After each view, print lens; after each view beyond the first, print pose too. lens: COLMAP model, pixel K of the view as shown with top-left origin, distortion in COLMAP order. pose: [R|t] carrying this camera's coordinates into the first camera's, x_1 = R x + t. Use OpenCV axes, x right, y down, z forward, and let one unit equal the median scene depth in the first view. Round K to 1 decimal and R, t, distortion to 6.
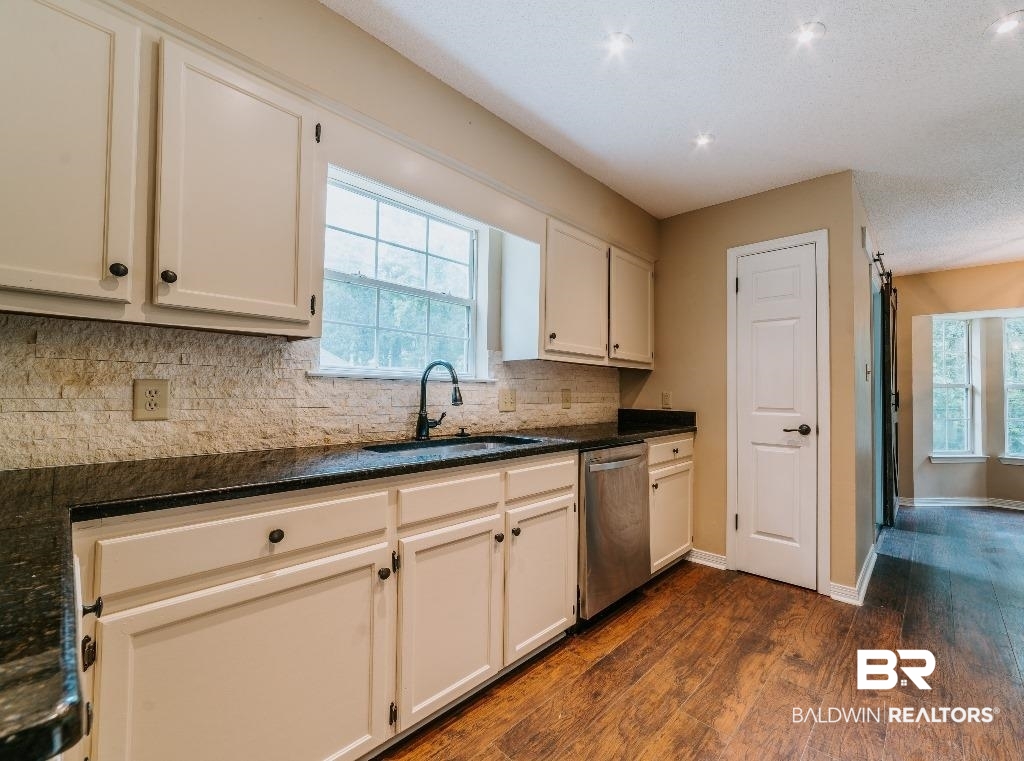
lens RADIAL K [[478.6, 0, 512.0], [0, 478.6, 380.5], [0, 0, 1]] dist [-0.002719, -0.000085]
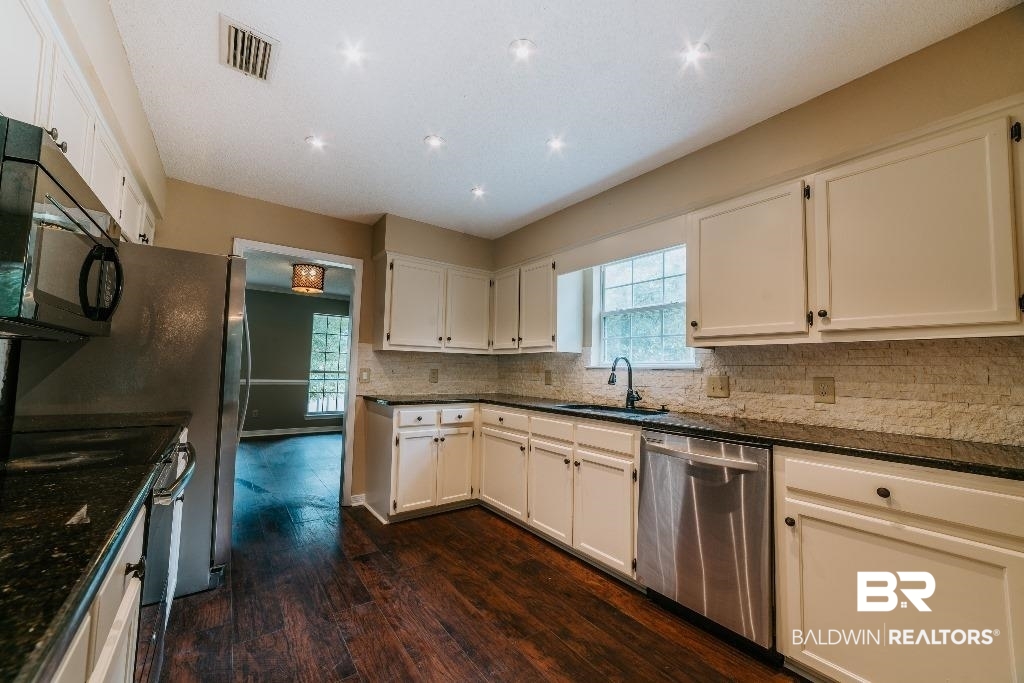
lens RADIAL K [[398.4, 0, 512.0], [0, 398.4, 341.5], [0, 0, 1]] dist [-0.000794, 0.000212]
pose [[-0.224213, -0.090087, -0.970367, 1.214022], [-0.003703, 0.995790, -0.091592, 0.031757], [0.974533, -0.016943, -0.223602, 0.969760]]
